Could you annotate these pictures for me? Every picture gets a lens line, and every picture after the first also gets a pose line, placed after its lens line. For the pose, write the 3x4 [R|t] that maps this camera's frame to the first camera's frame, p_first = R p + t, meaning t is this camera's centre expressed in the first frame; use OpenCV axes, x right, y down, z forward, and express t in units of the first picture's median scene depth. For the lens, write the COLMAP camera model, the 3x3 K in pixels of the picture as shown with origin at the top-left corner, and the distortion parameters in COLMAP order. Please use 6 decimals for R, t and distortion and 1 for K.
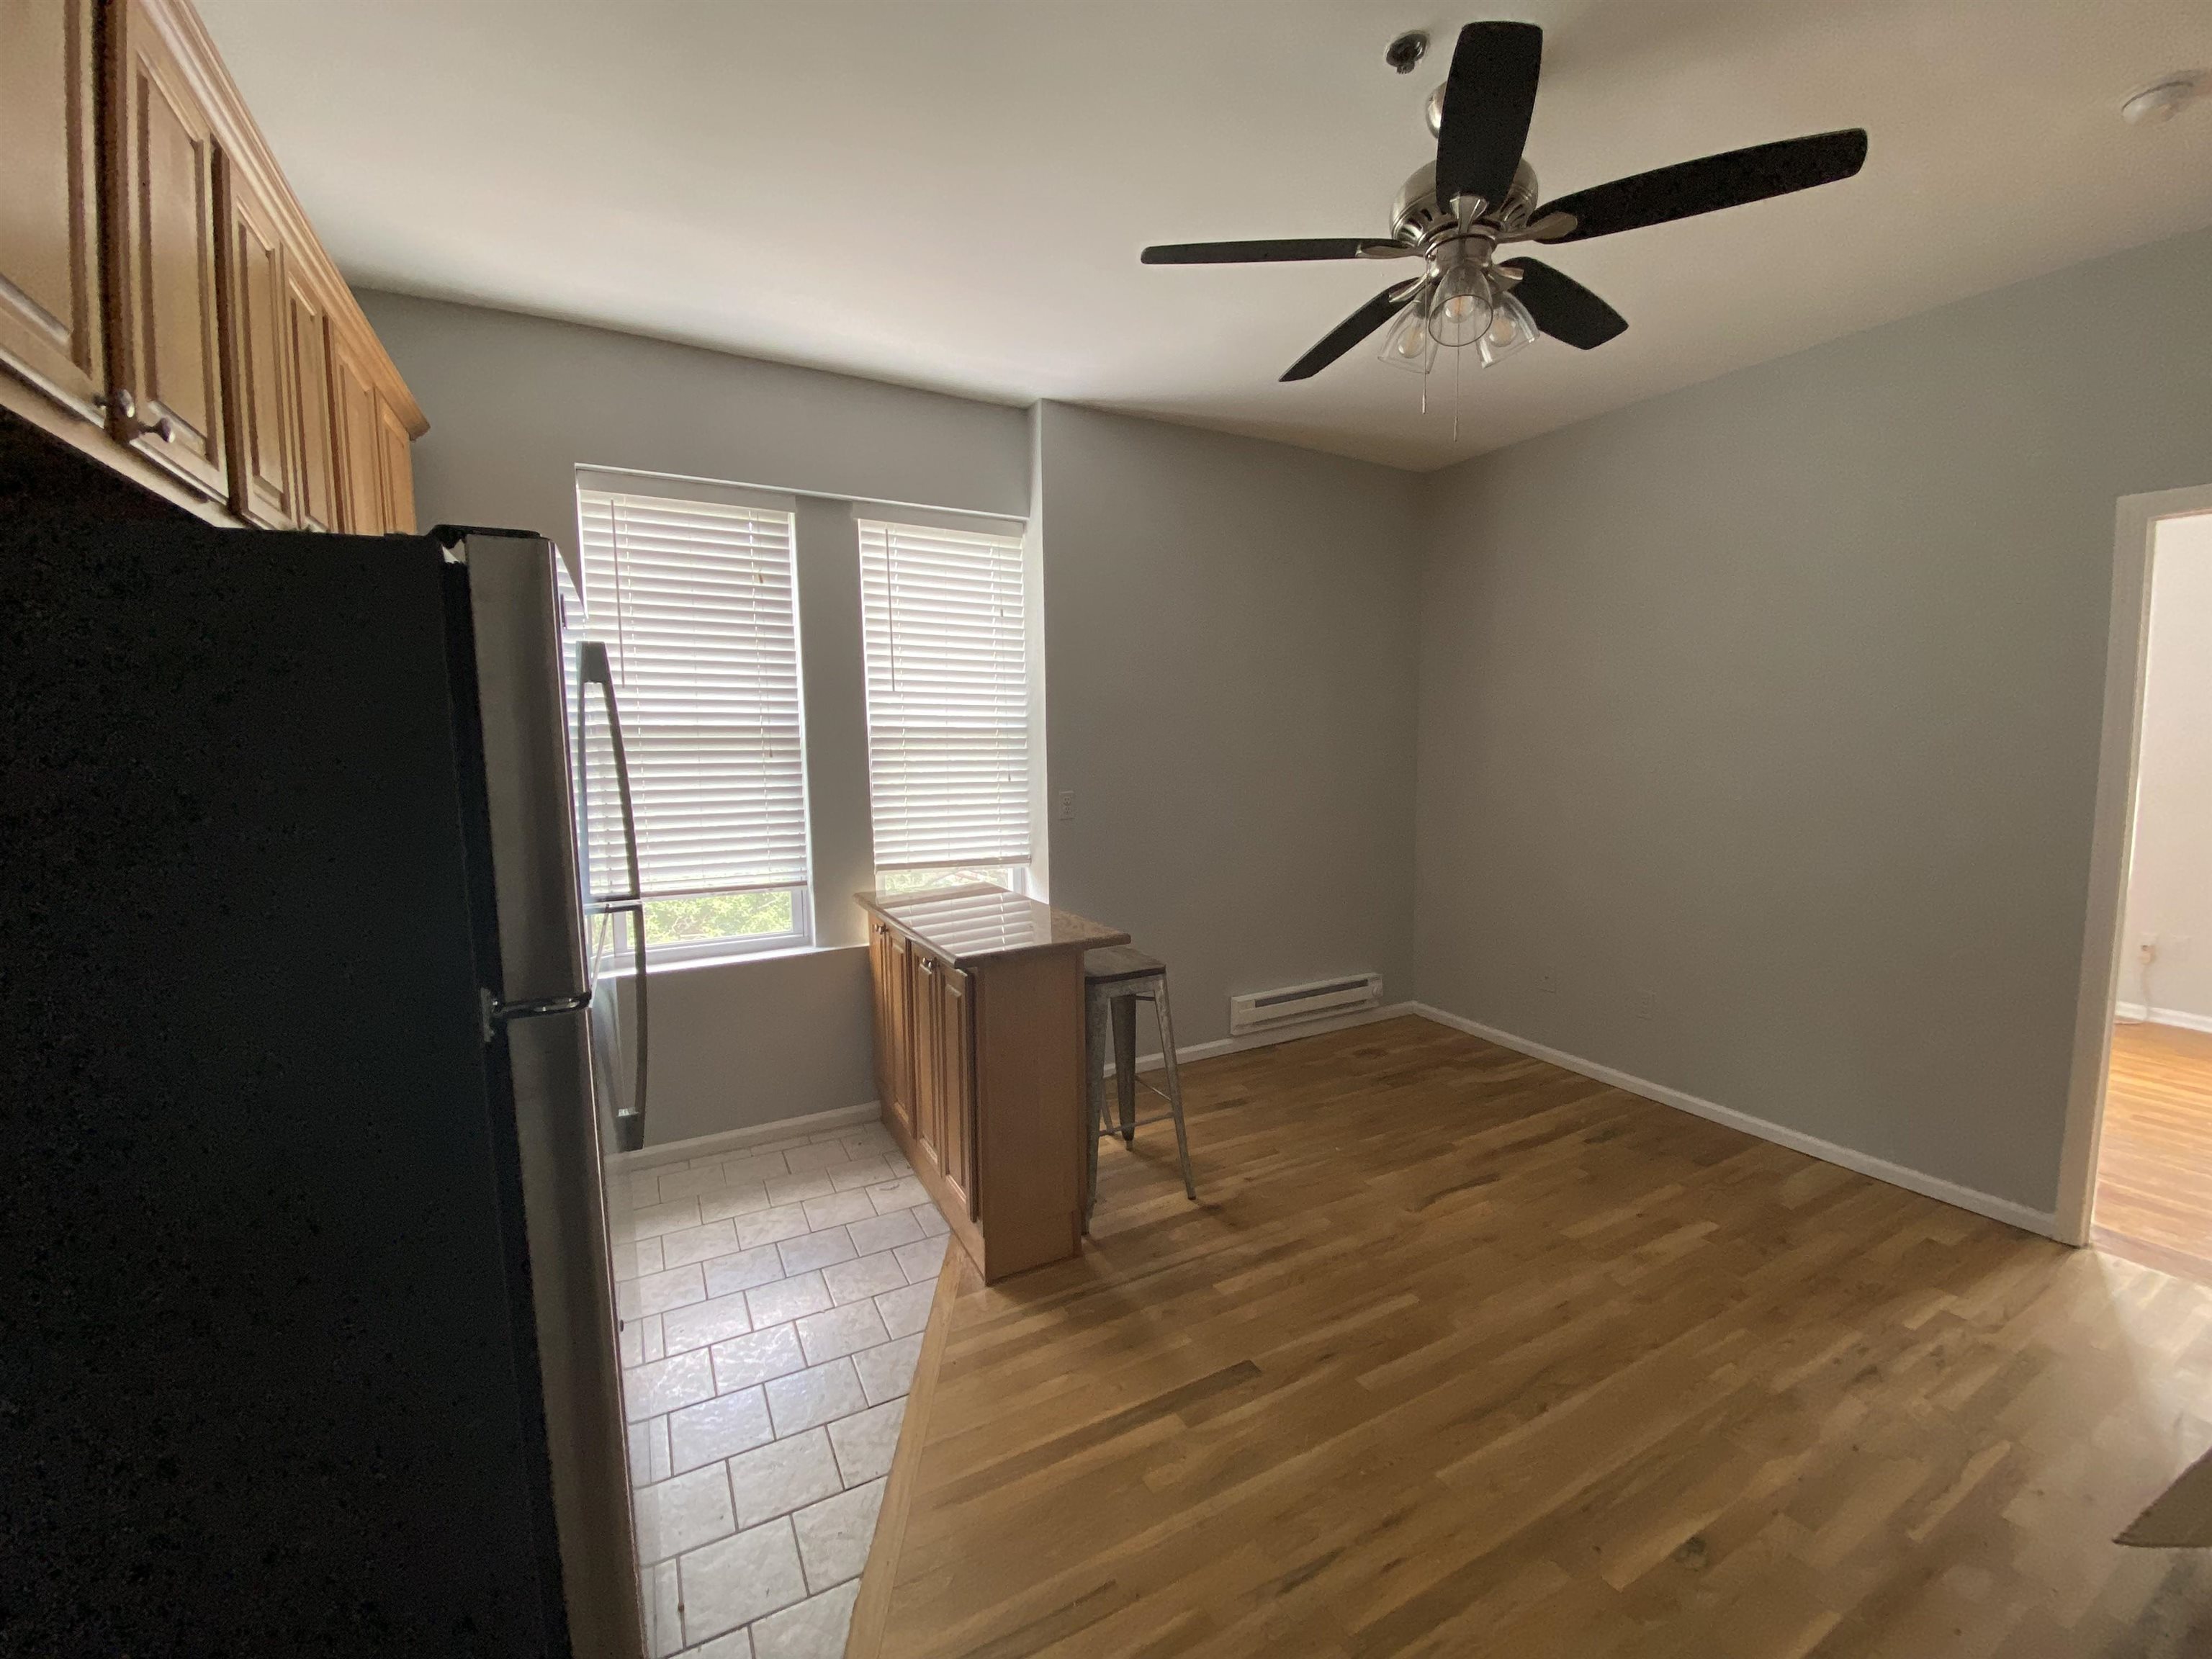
lens RADIAL K [[893.7, 0, 1110.7], [0, 893.7, 829.5], [0, 0, 1]] dist [0.005443, -0.013562]
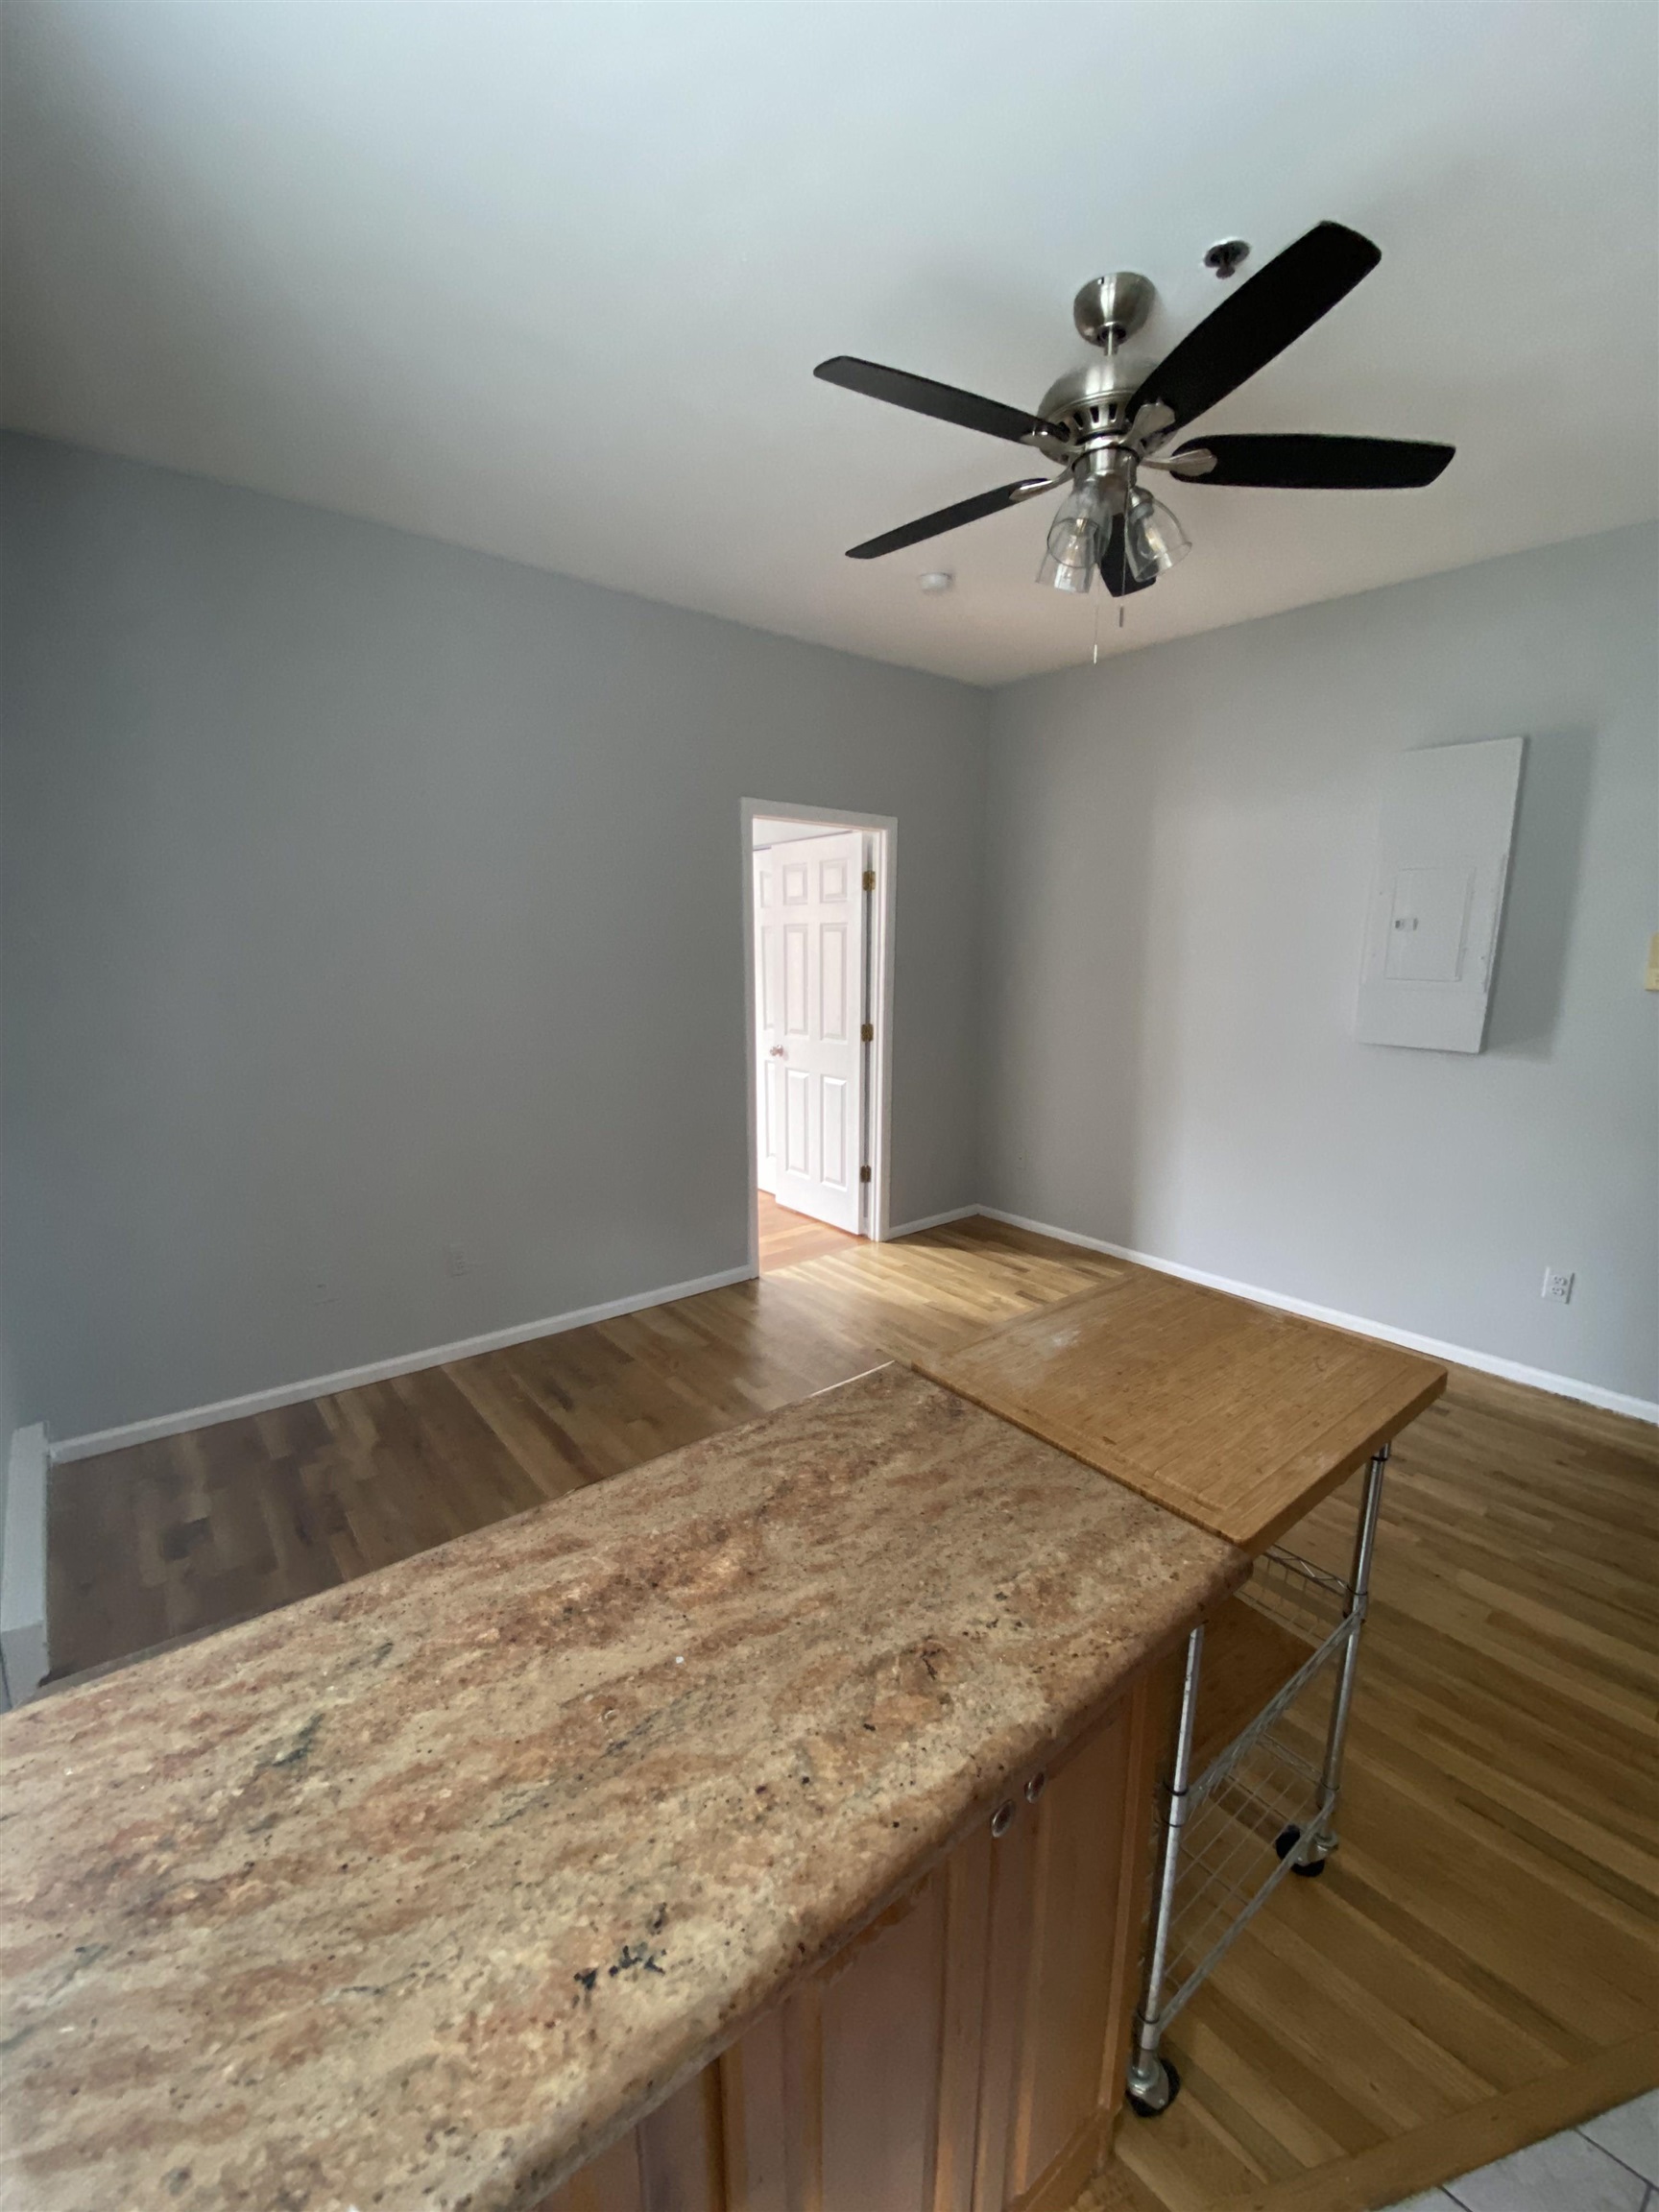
lens RADIAL K [[893.7, 0, 817.9], [0, 893.7, 1106.5], [0, 0, 1]] dist [0.005443, -0.013562]
pose [[-0.185327, -0.167869, 0.968232, -0.429773], [0.100933, 0.976838, 0.188681, -0.119489], [-0.977480, 0.132694, -0.164091, 1.083874]]
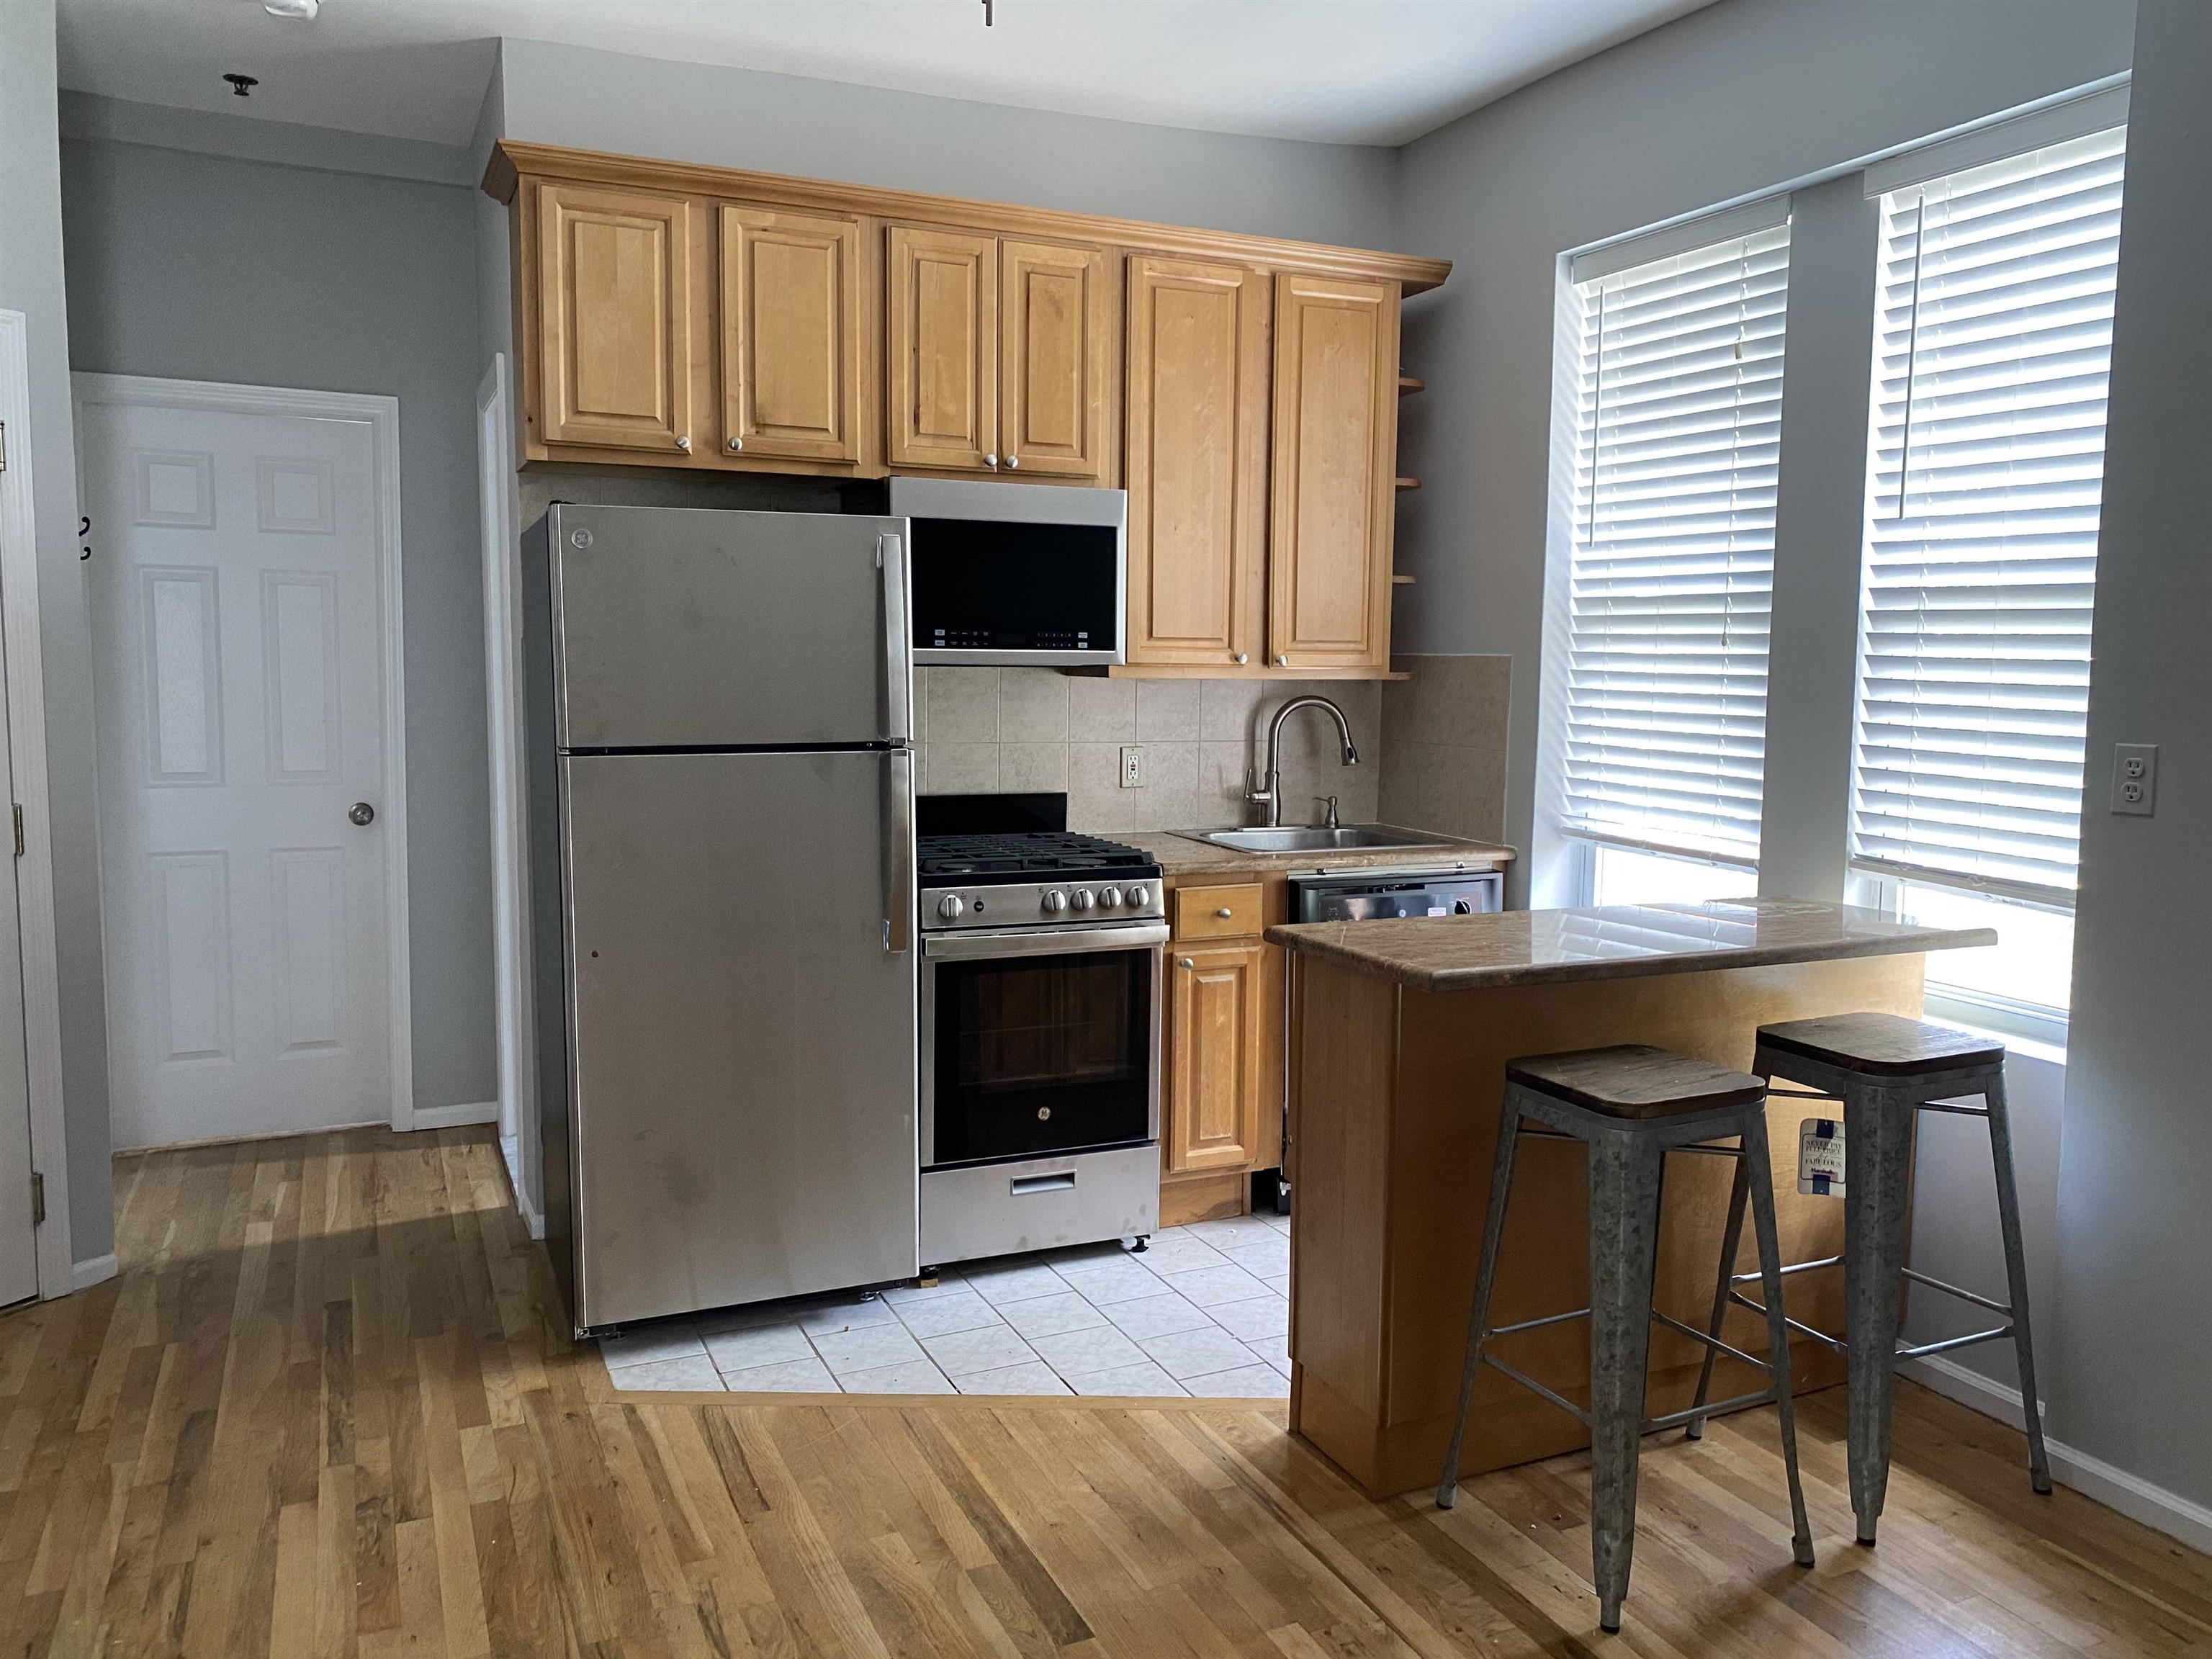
lens RADIAL K [[1680.5, 0, 1118.2], [0, 1680.5, 830.7], [0, 0, 1]] dist [0.021290, -0.028240]
pose [[-0.067485, 0.119224, -0.990571, 1.048281], [-0.098256, 0.987214, 0.125513, -0.078560], [0.992870, 0.105800, -0.054907, 0.877751]]
